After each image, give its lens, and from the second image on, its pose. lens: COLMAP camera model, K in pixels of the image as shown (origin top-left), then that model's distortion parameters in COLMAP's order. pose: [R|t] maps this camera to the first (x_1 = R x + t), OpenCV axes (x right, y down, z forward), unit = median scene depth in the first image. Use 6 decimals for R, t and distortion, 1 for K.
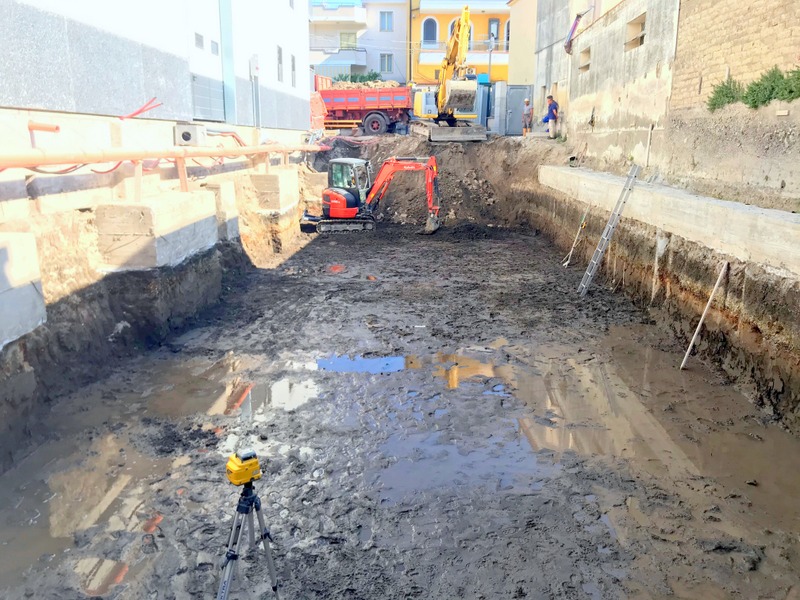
lens RADIAL K [[664.2, 0, 394.7], [0, 664.2, 303.0], [0, 0, 1]] dist [0.004904, 0.011243]
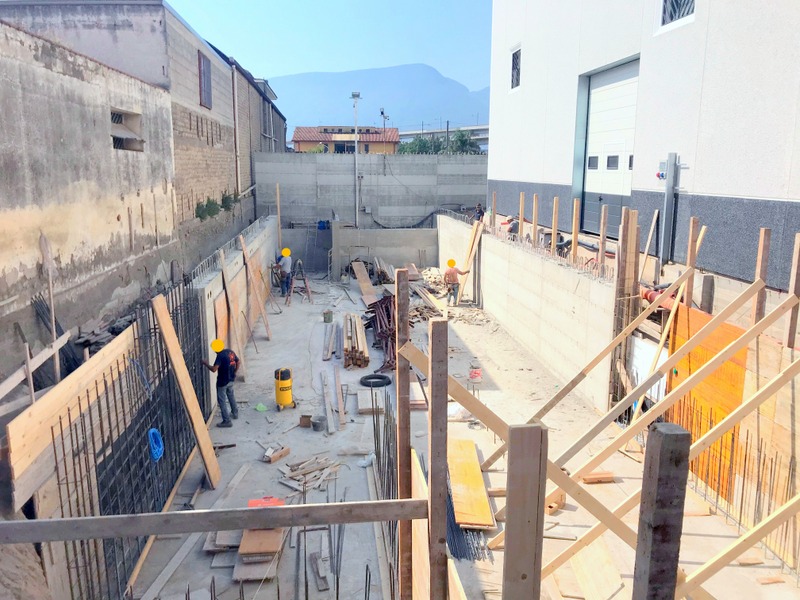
lens RADIAL K [[664.2, 0, 410.0], [0, 664.2, 302.3], [0, 0, 1]] dist [0.004904, 0.011243]
pose [[-0.985840, 0.018240, -0.166696, 0.187432], [-0.054895, 0.904191, 0.423586, -0.591033], [0.158451, 0.426739, -0.890386, 1.877696]]
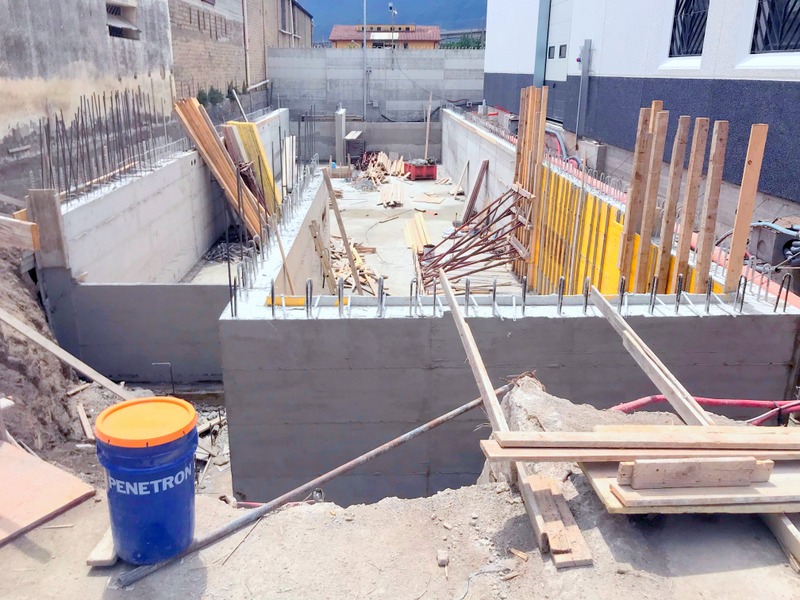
lens RADIAL K [[664.2, 0, 386.7], [0, 664.2, 299.2], [0, 0, 1]] dist [0.004904, 0.011243]
pose [[-0.997888, 0.006844, -0.064604, 0.075143], [-0.029419, 0.839020, 0.543304, -0.615270], [0.057922, 0.544057, -0.837046, 2.059308]]
